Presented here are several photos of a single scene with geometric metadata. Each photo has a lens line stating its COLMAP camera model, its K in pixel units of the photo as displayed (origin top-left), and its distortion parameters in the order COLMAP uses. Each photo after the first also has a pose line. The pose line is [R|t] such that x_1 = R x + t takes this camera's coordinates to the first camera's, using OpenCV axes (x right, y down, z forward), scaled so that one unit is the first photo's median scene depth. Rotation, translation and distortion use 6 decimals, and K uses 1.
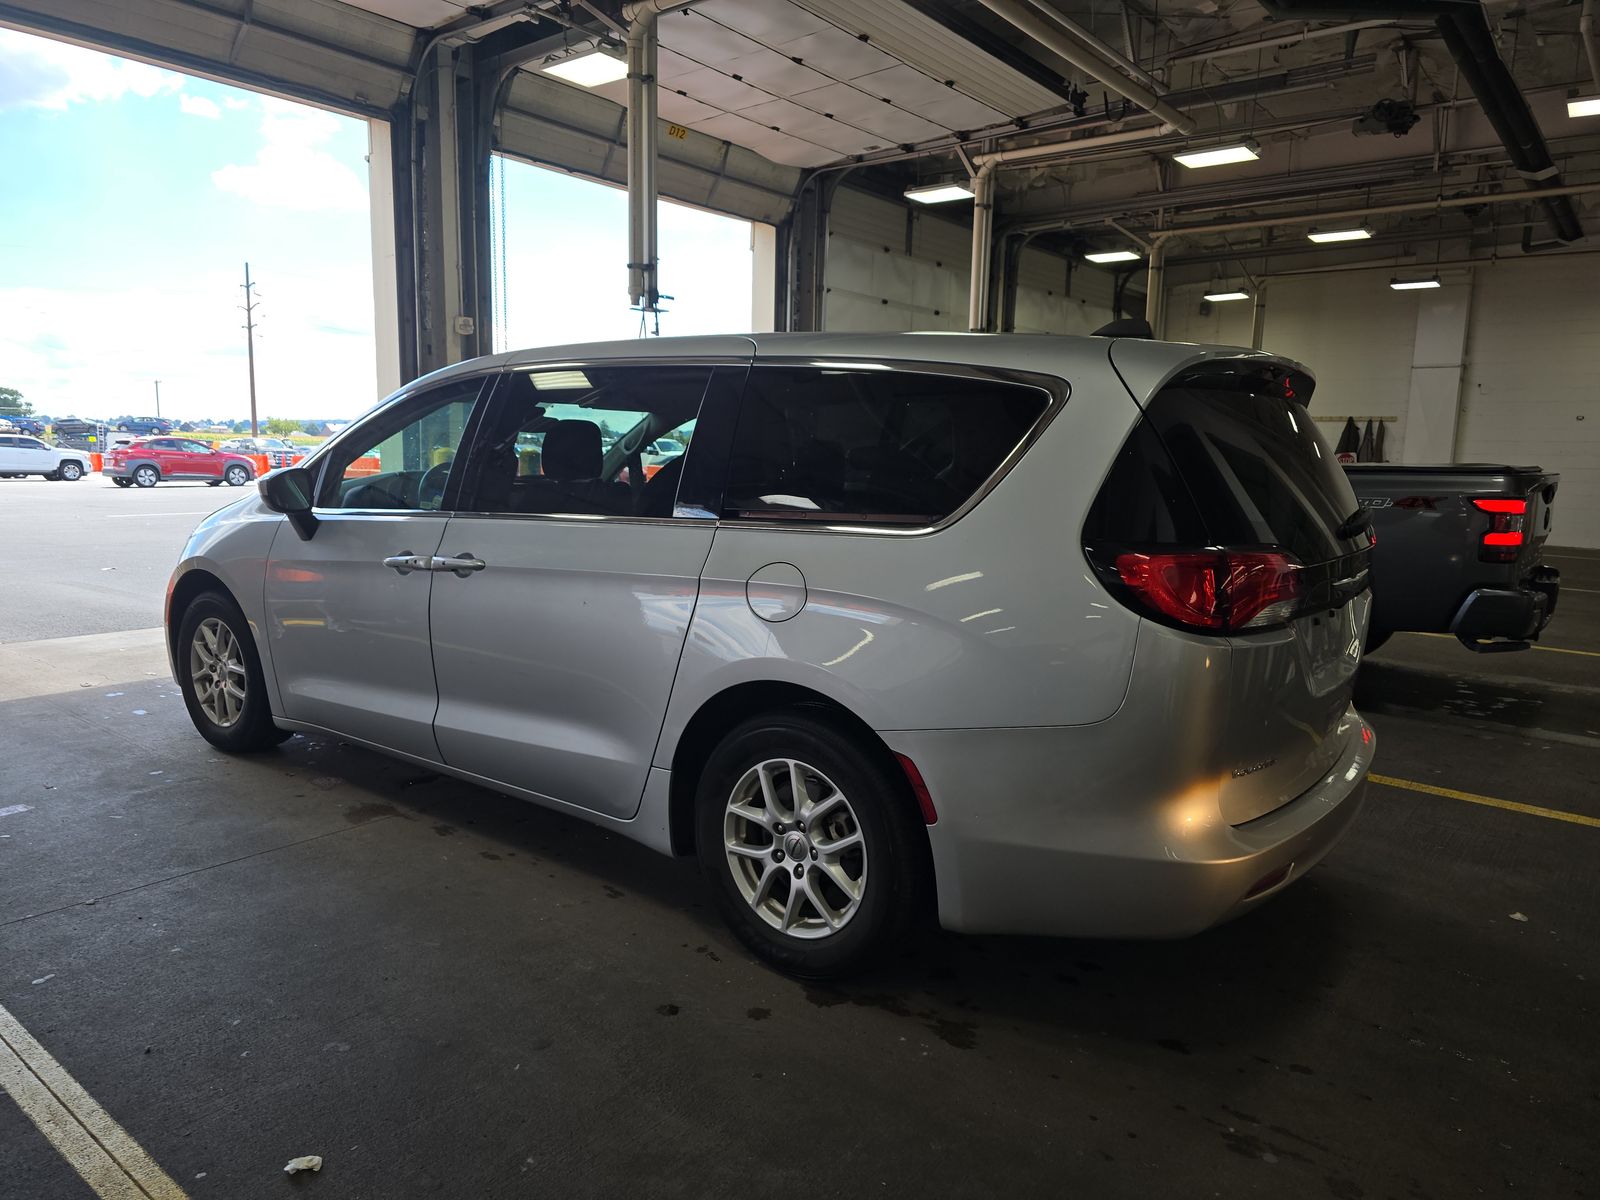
lens RADIAL K [[1067.7, 0, 800.0], [0, 1067.7, 600.0], [0, 0, 1]] dist [0.086008, 0.000500]
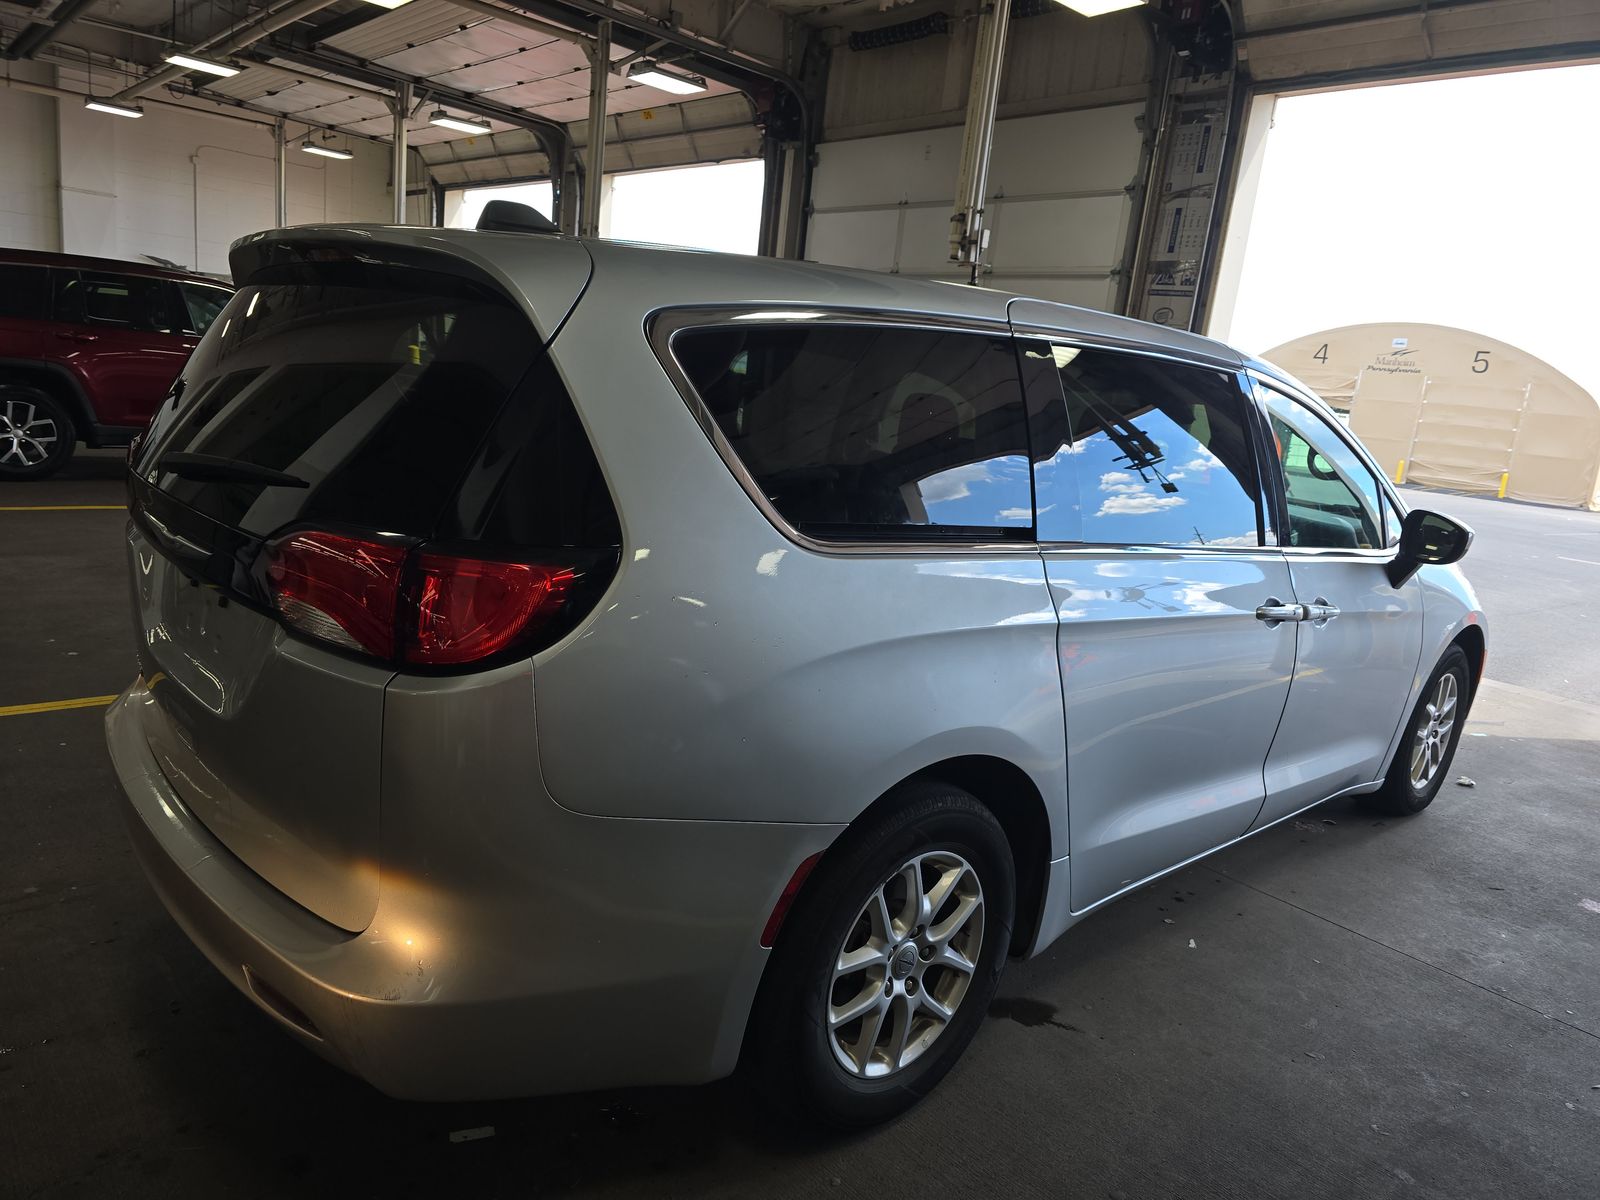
lens RADIAL K [[1067.7, 0, 800.0], [0, 1067.7, 600.0], [0, 0, 1]] dist [0.086008, 0.000500]
pose [[-0.157820, 0.163956, -0.973762, 0.963976], [-0.253234, 0.946422, 0.200394, -0.176956], [0.954445, 0.278215, -0.107845, 1.240889]]
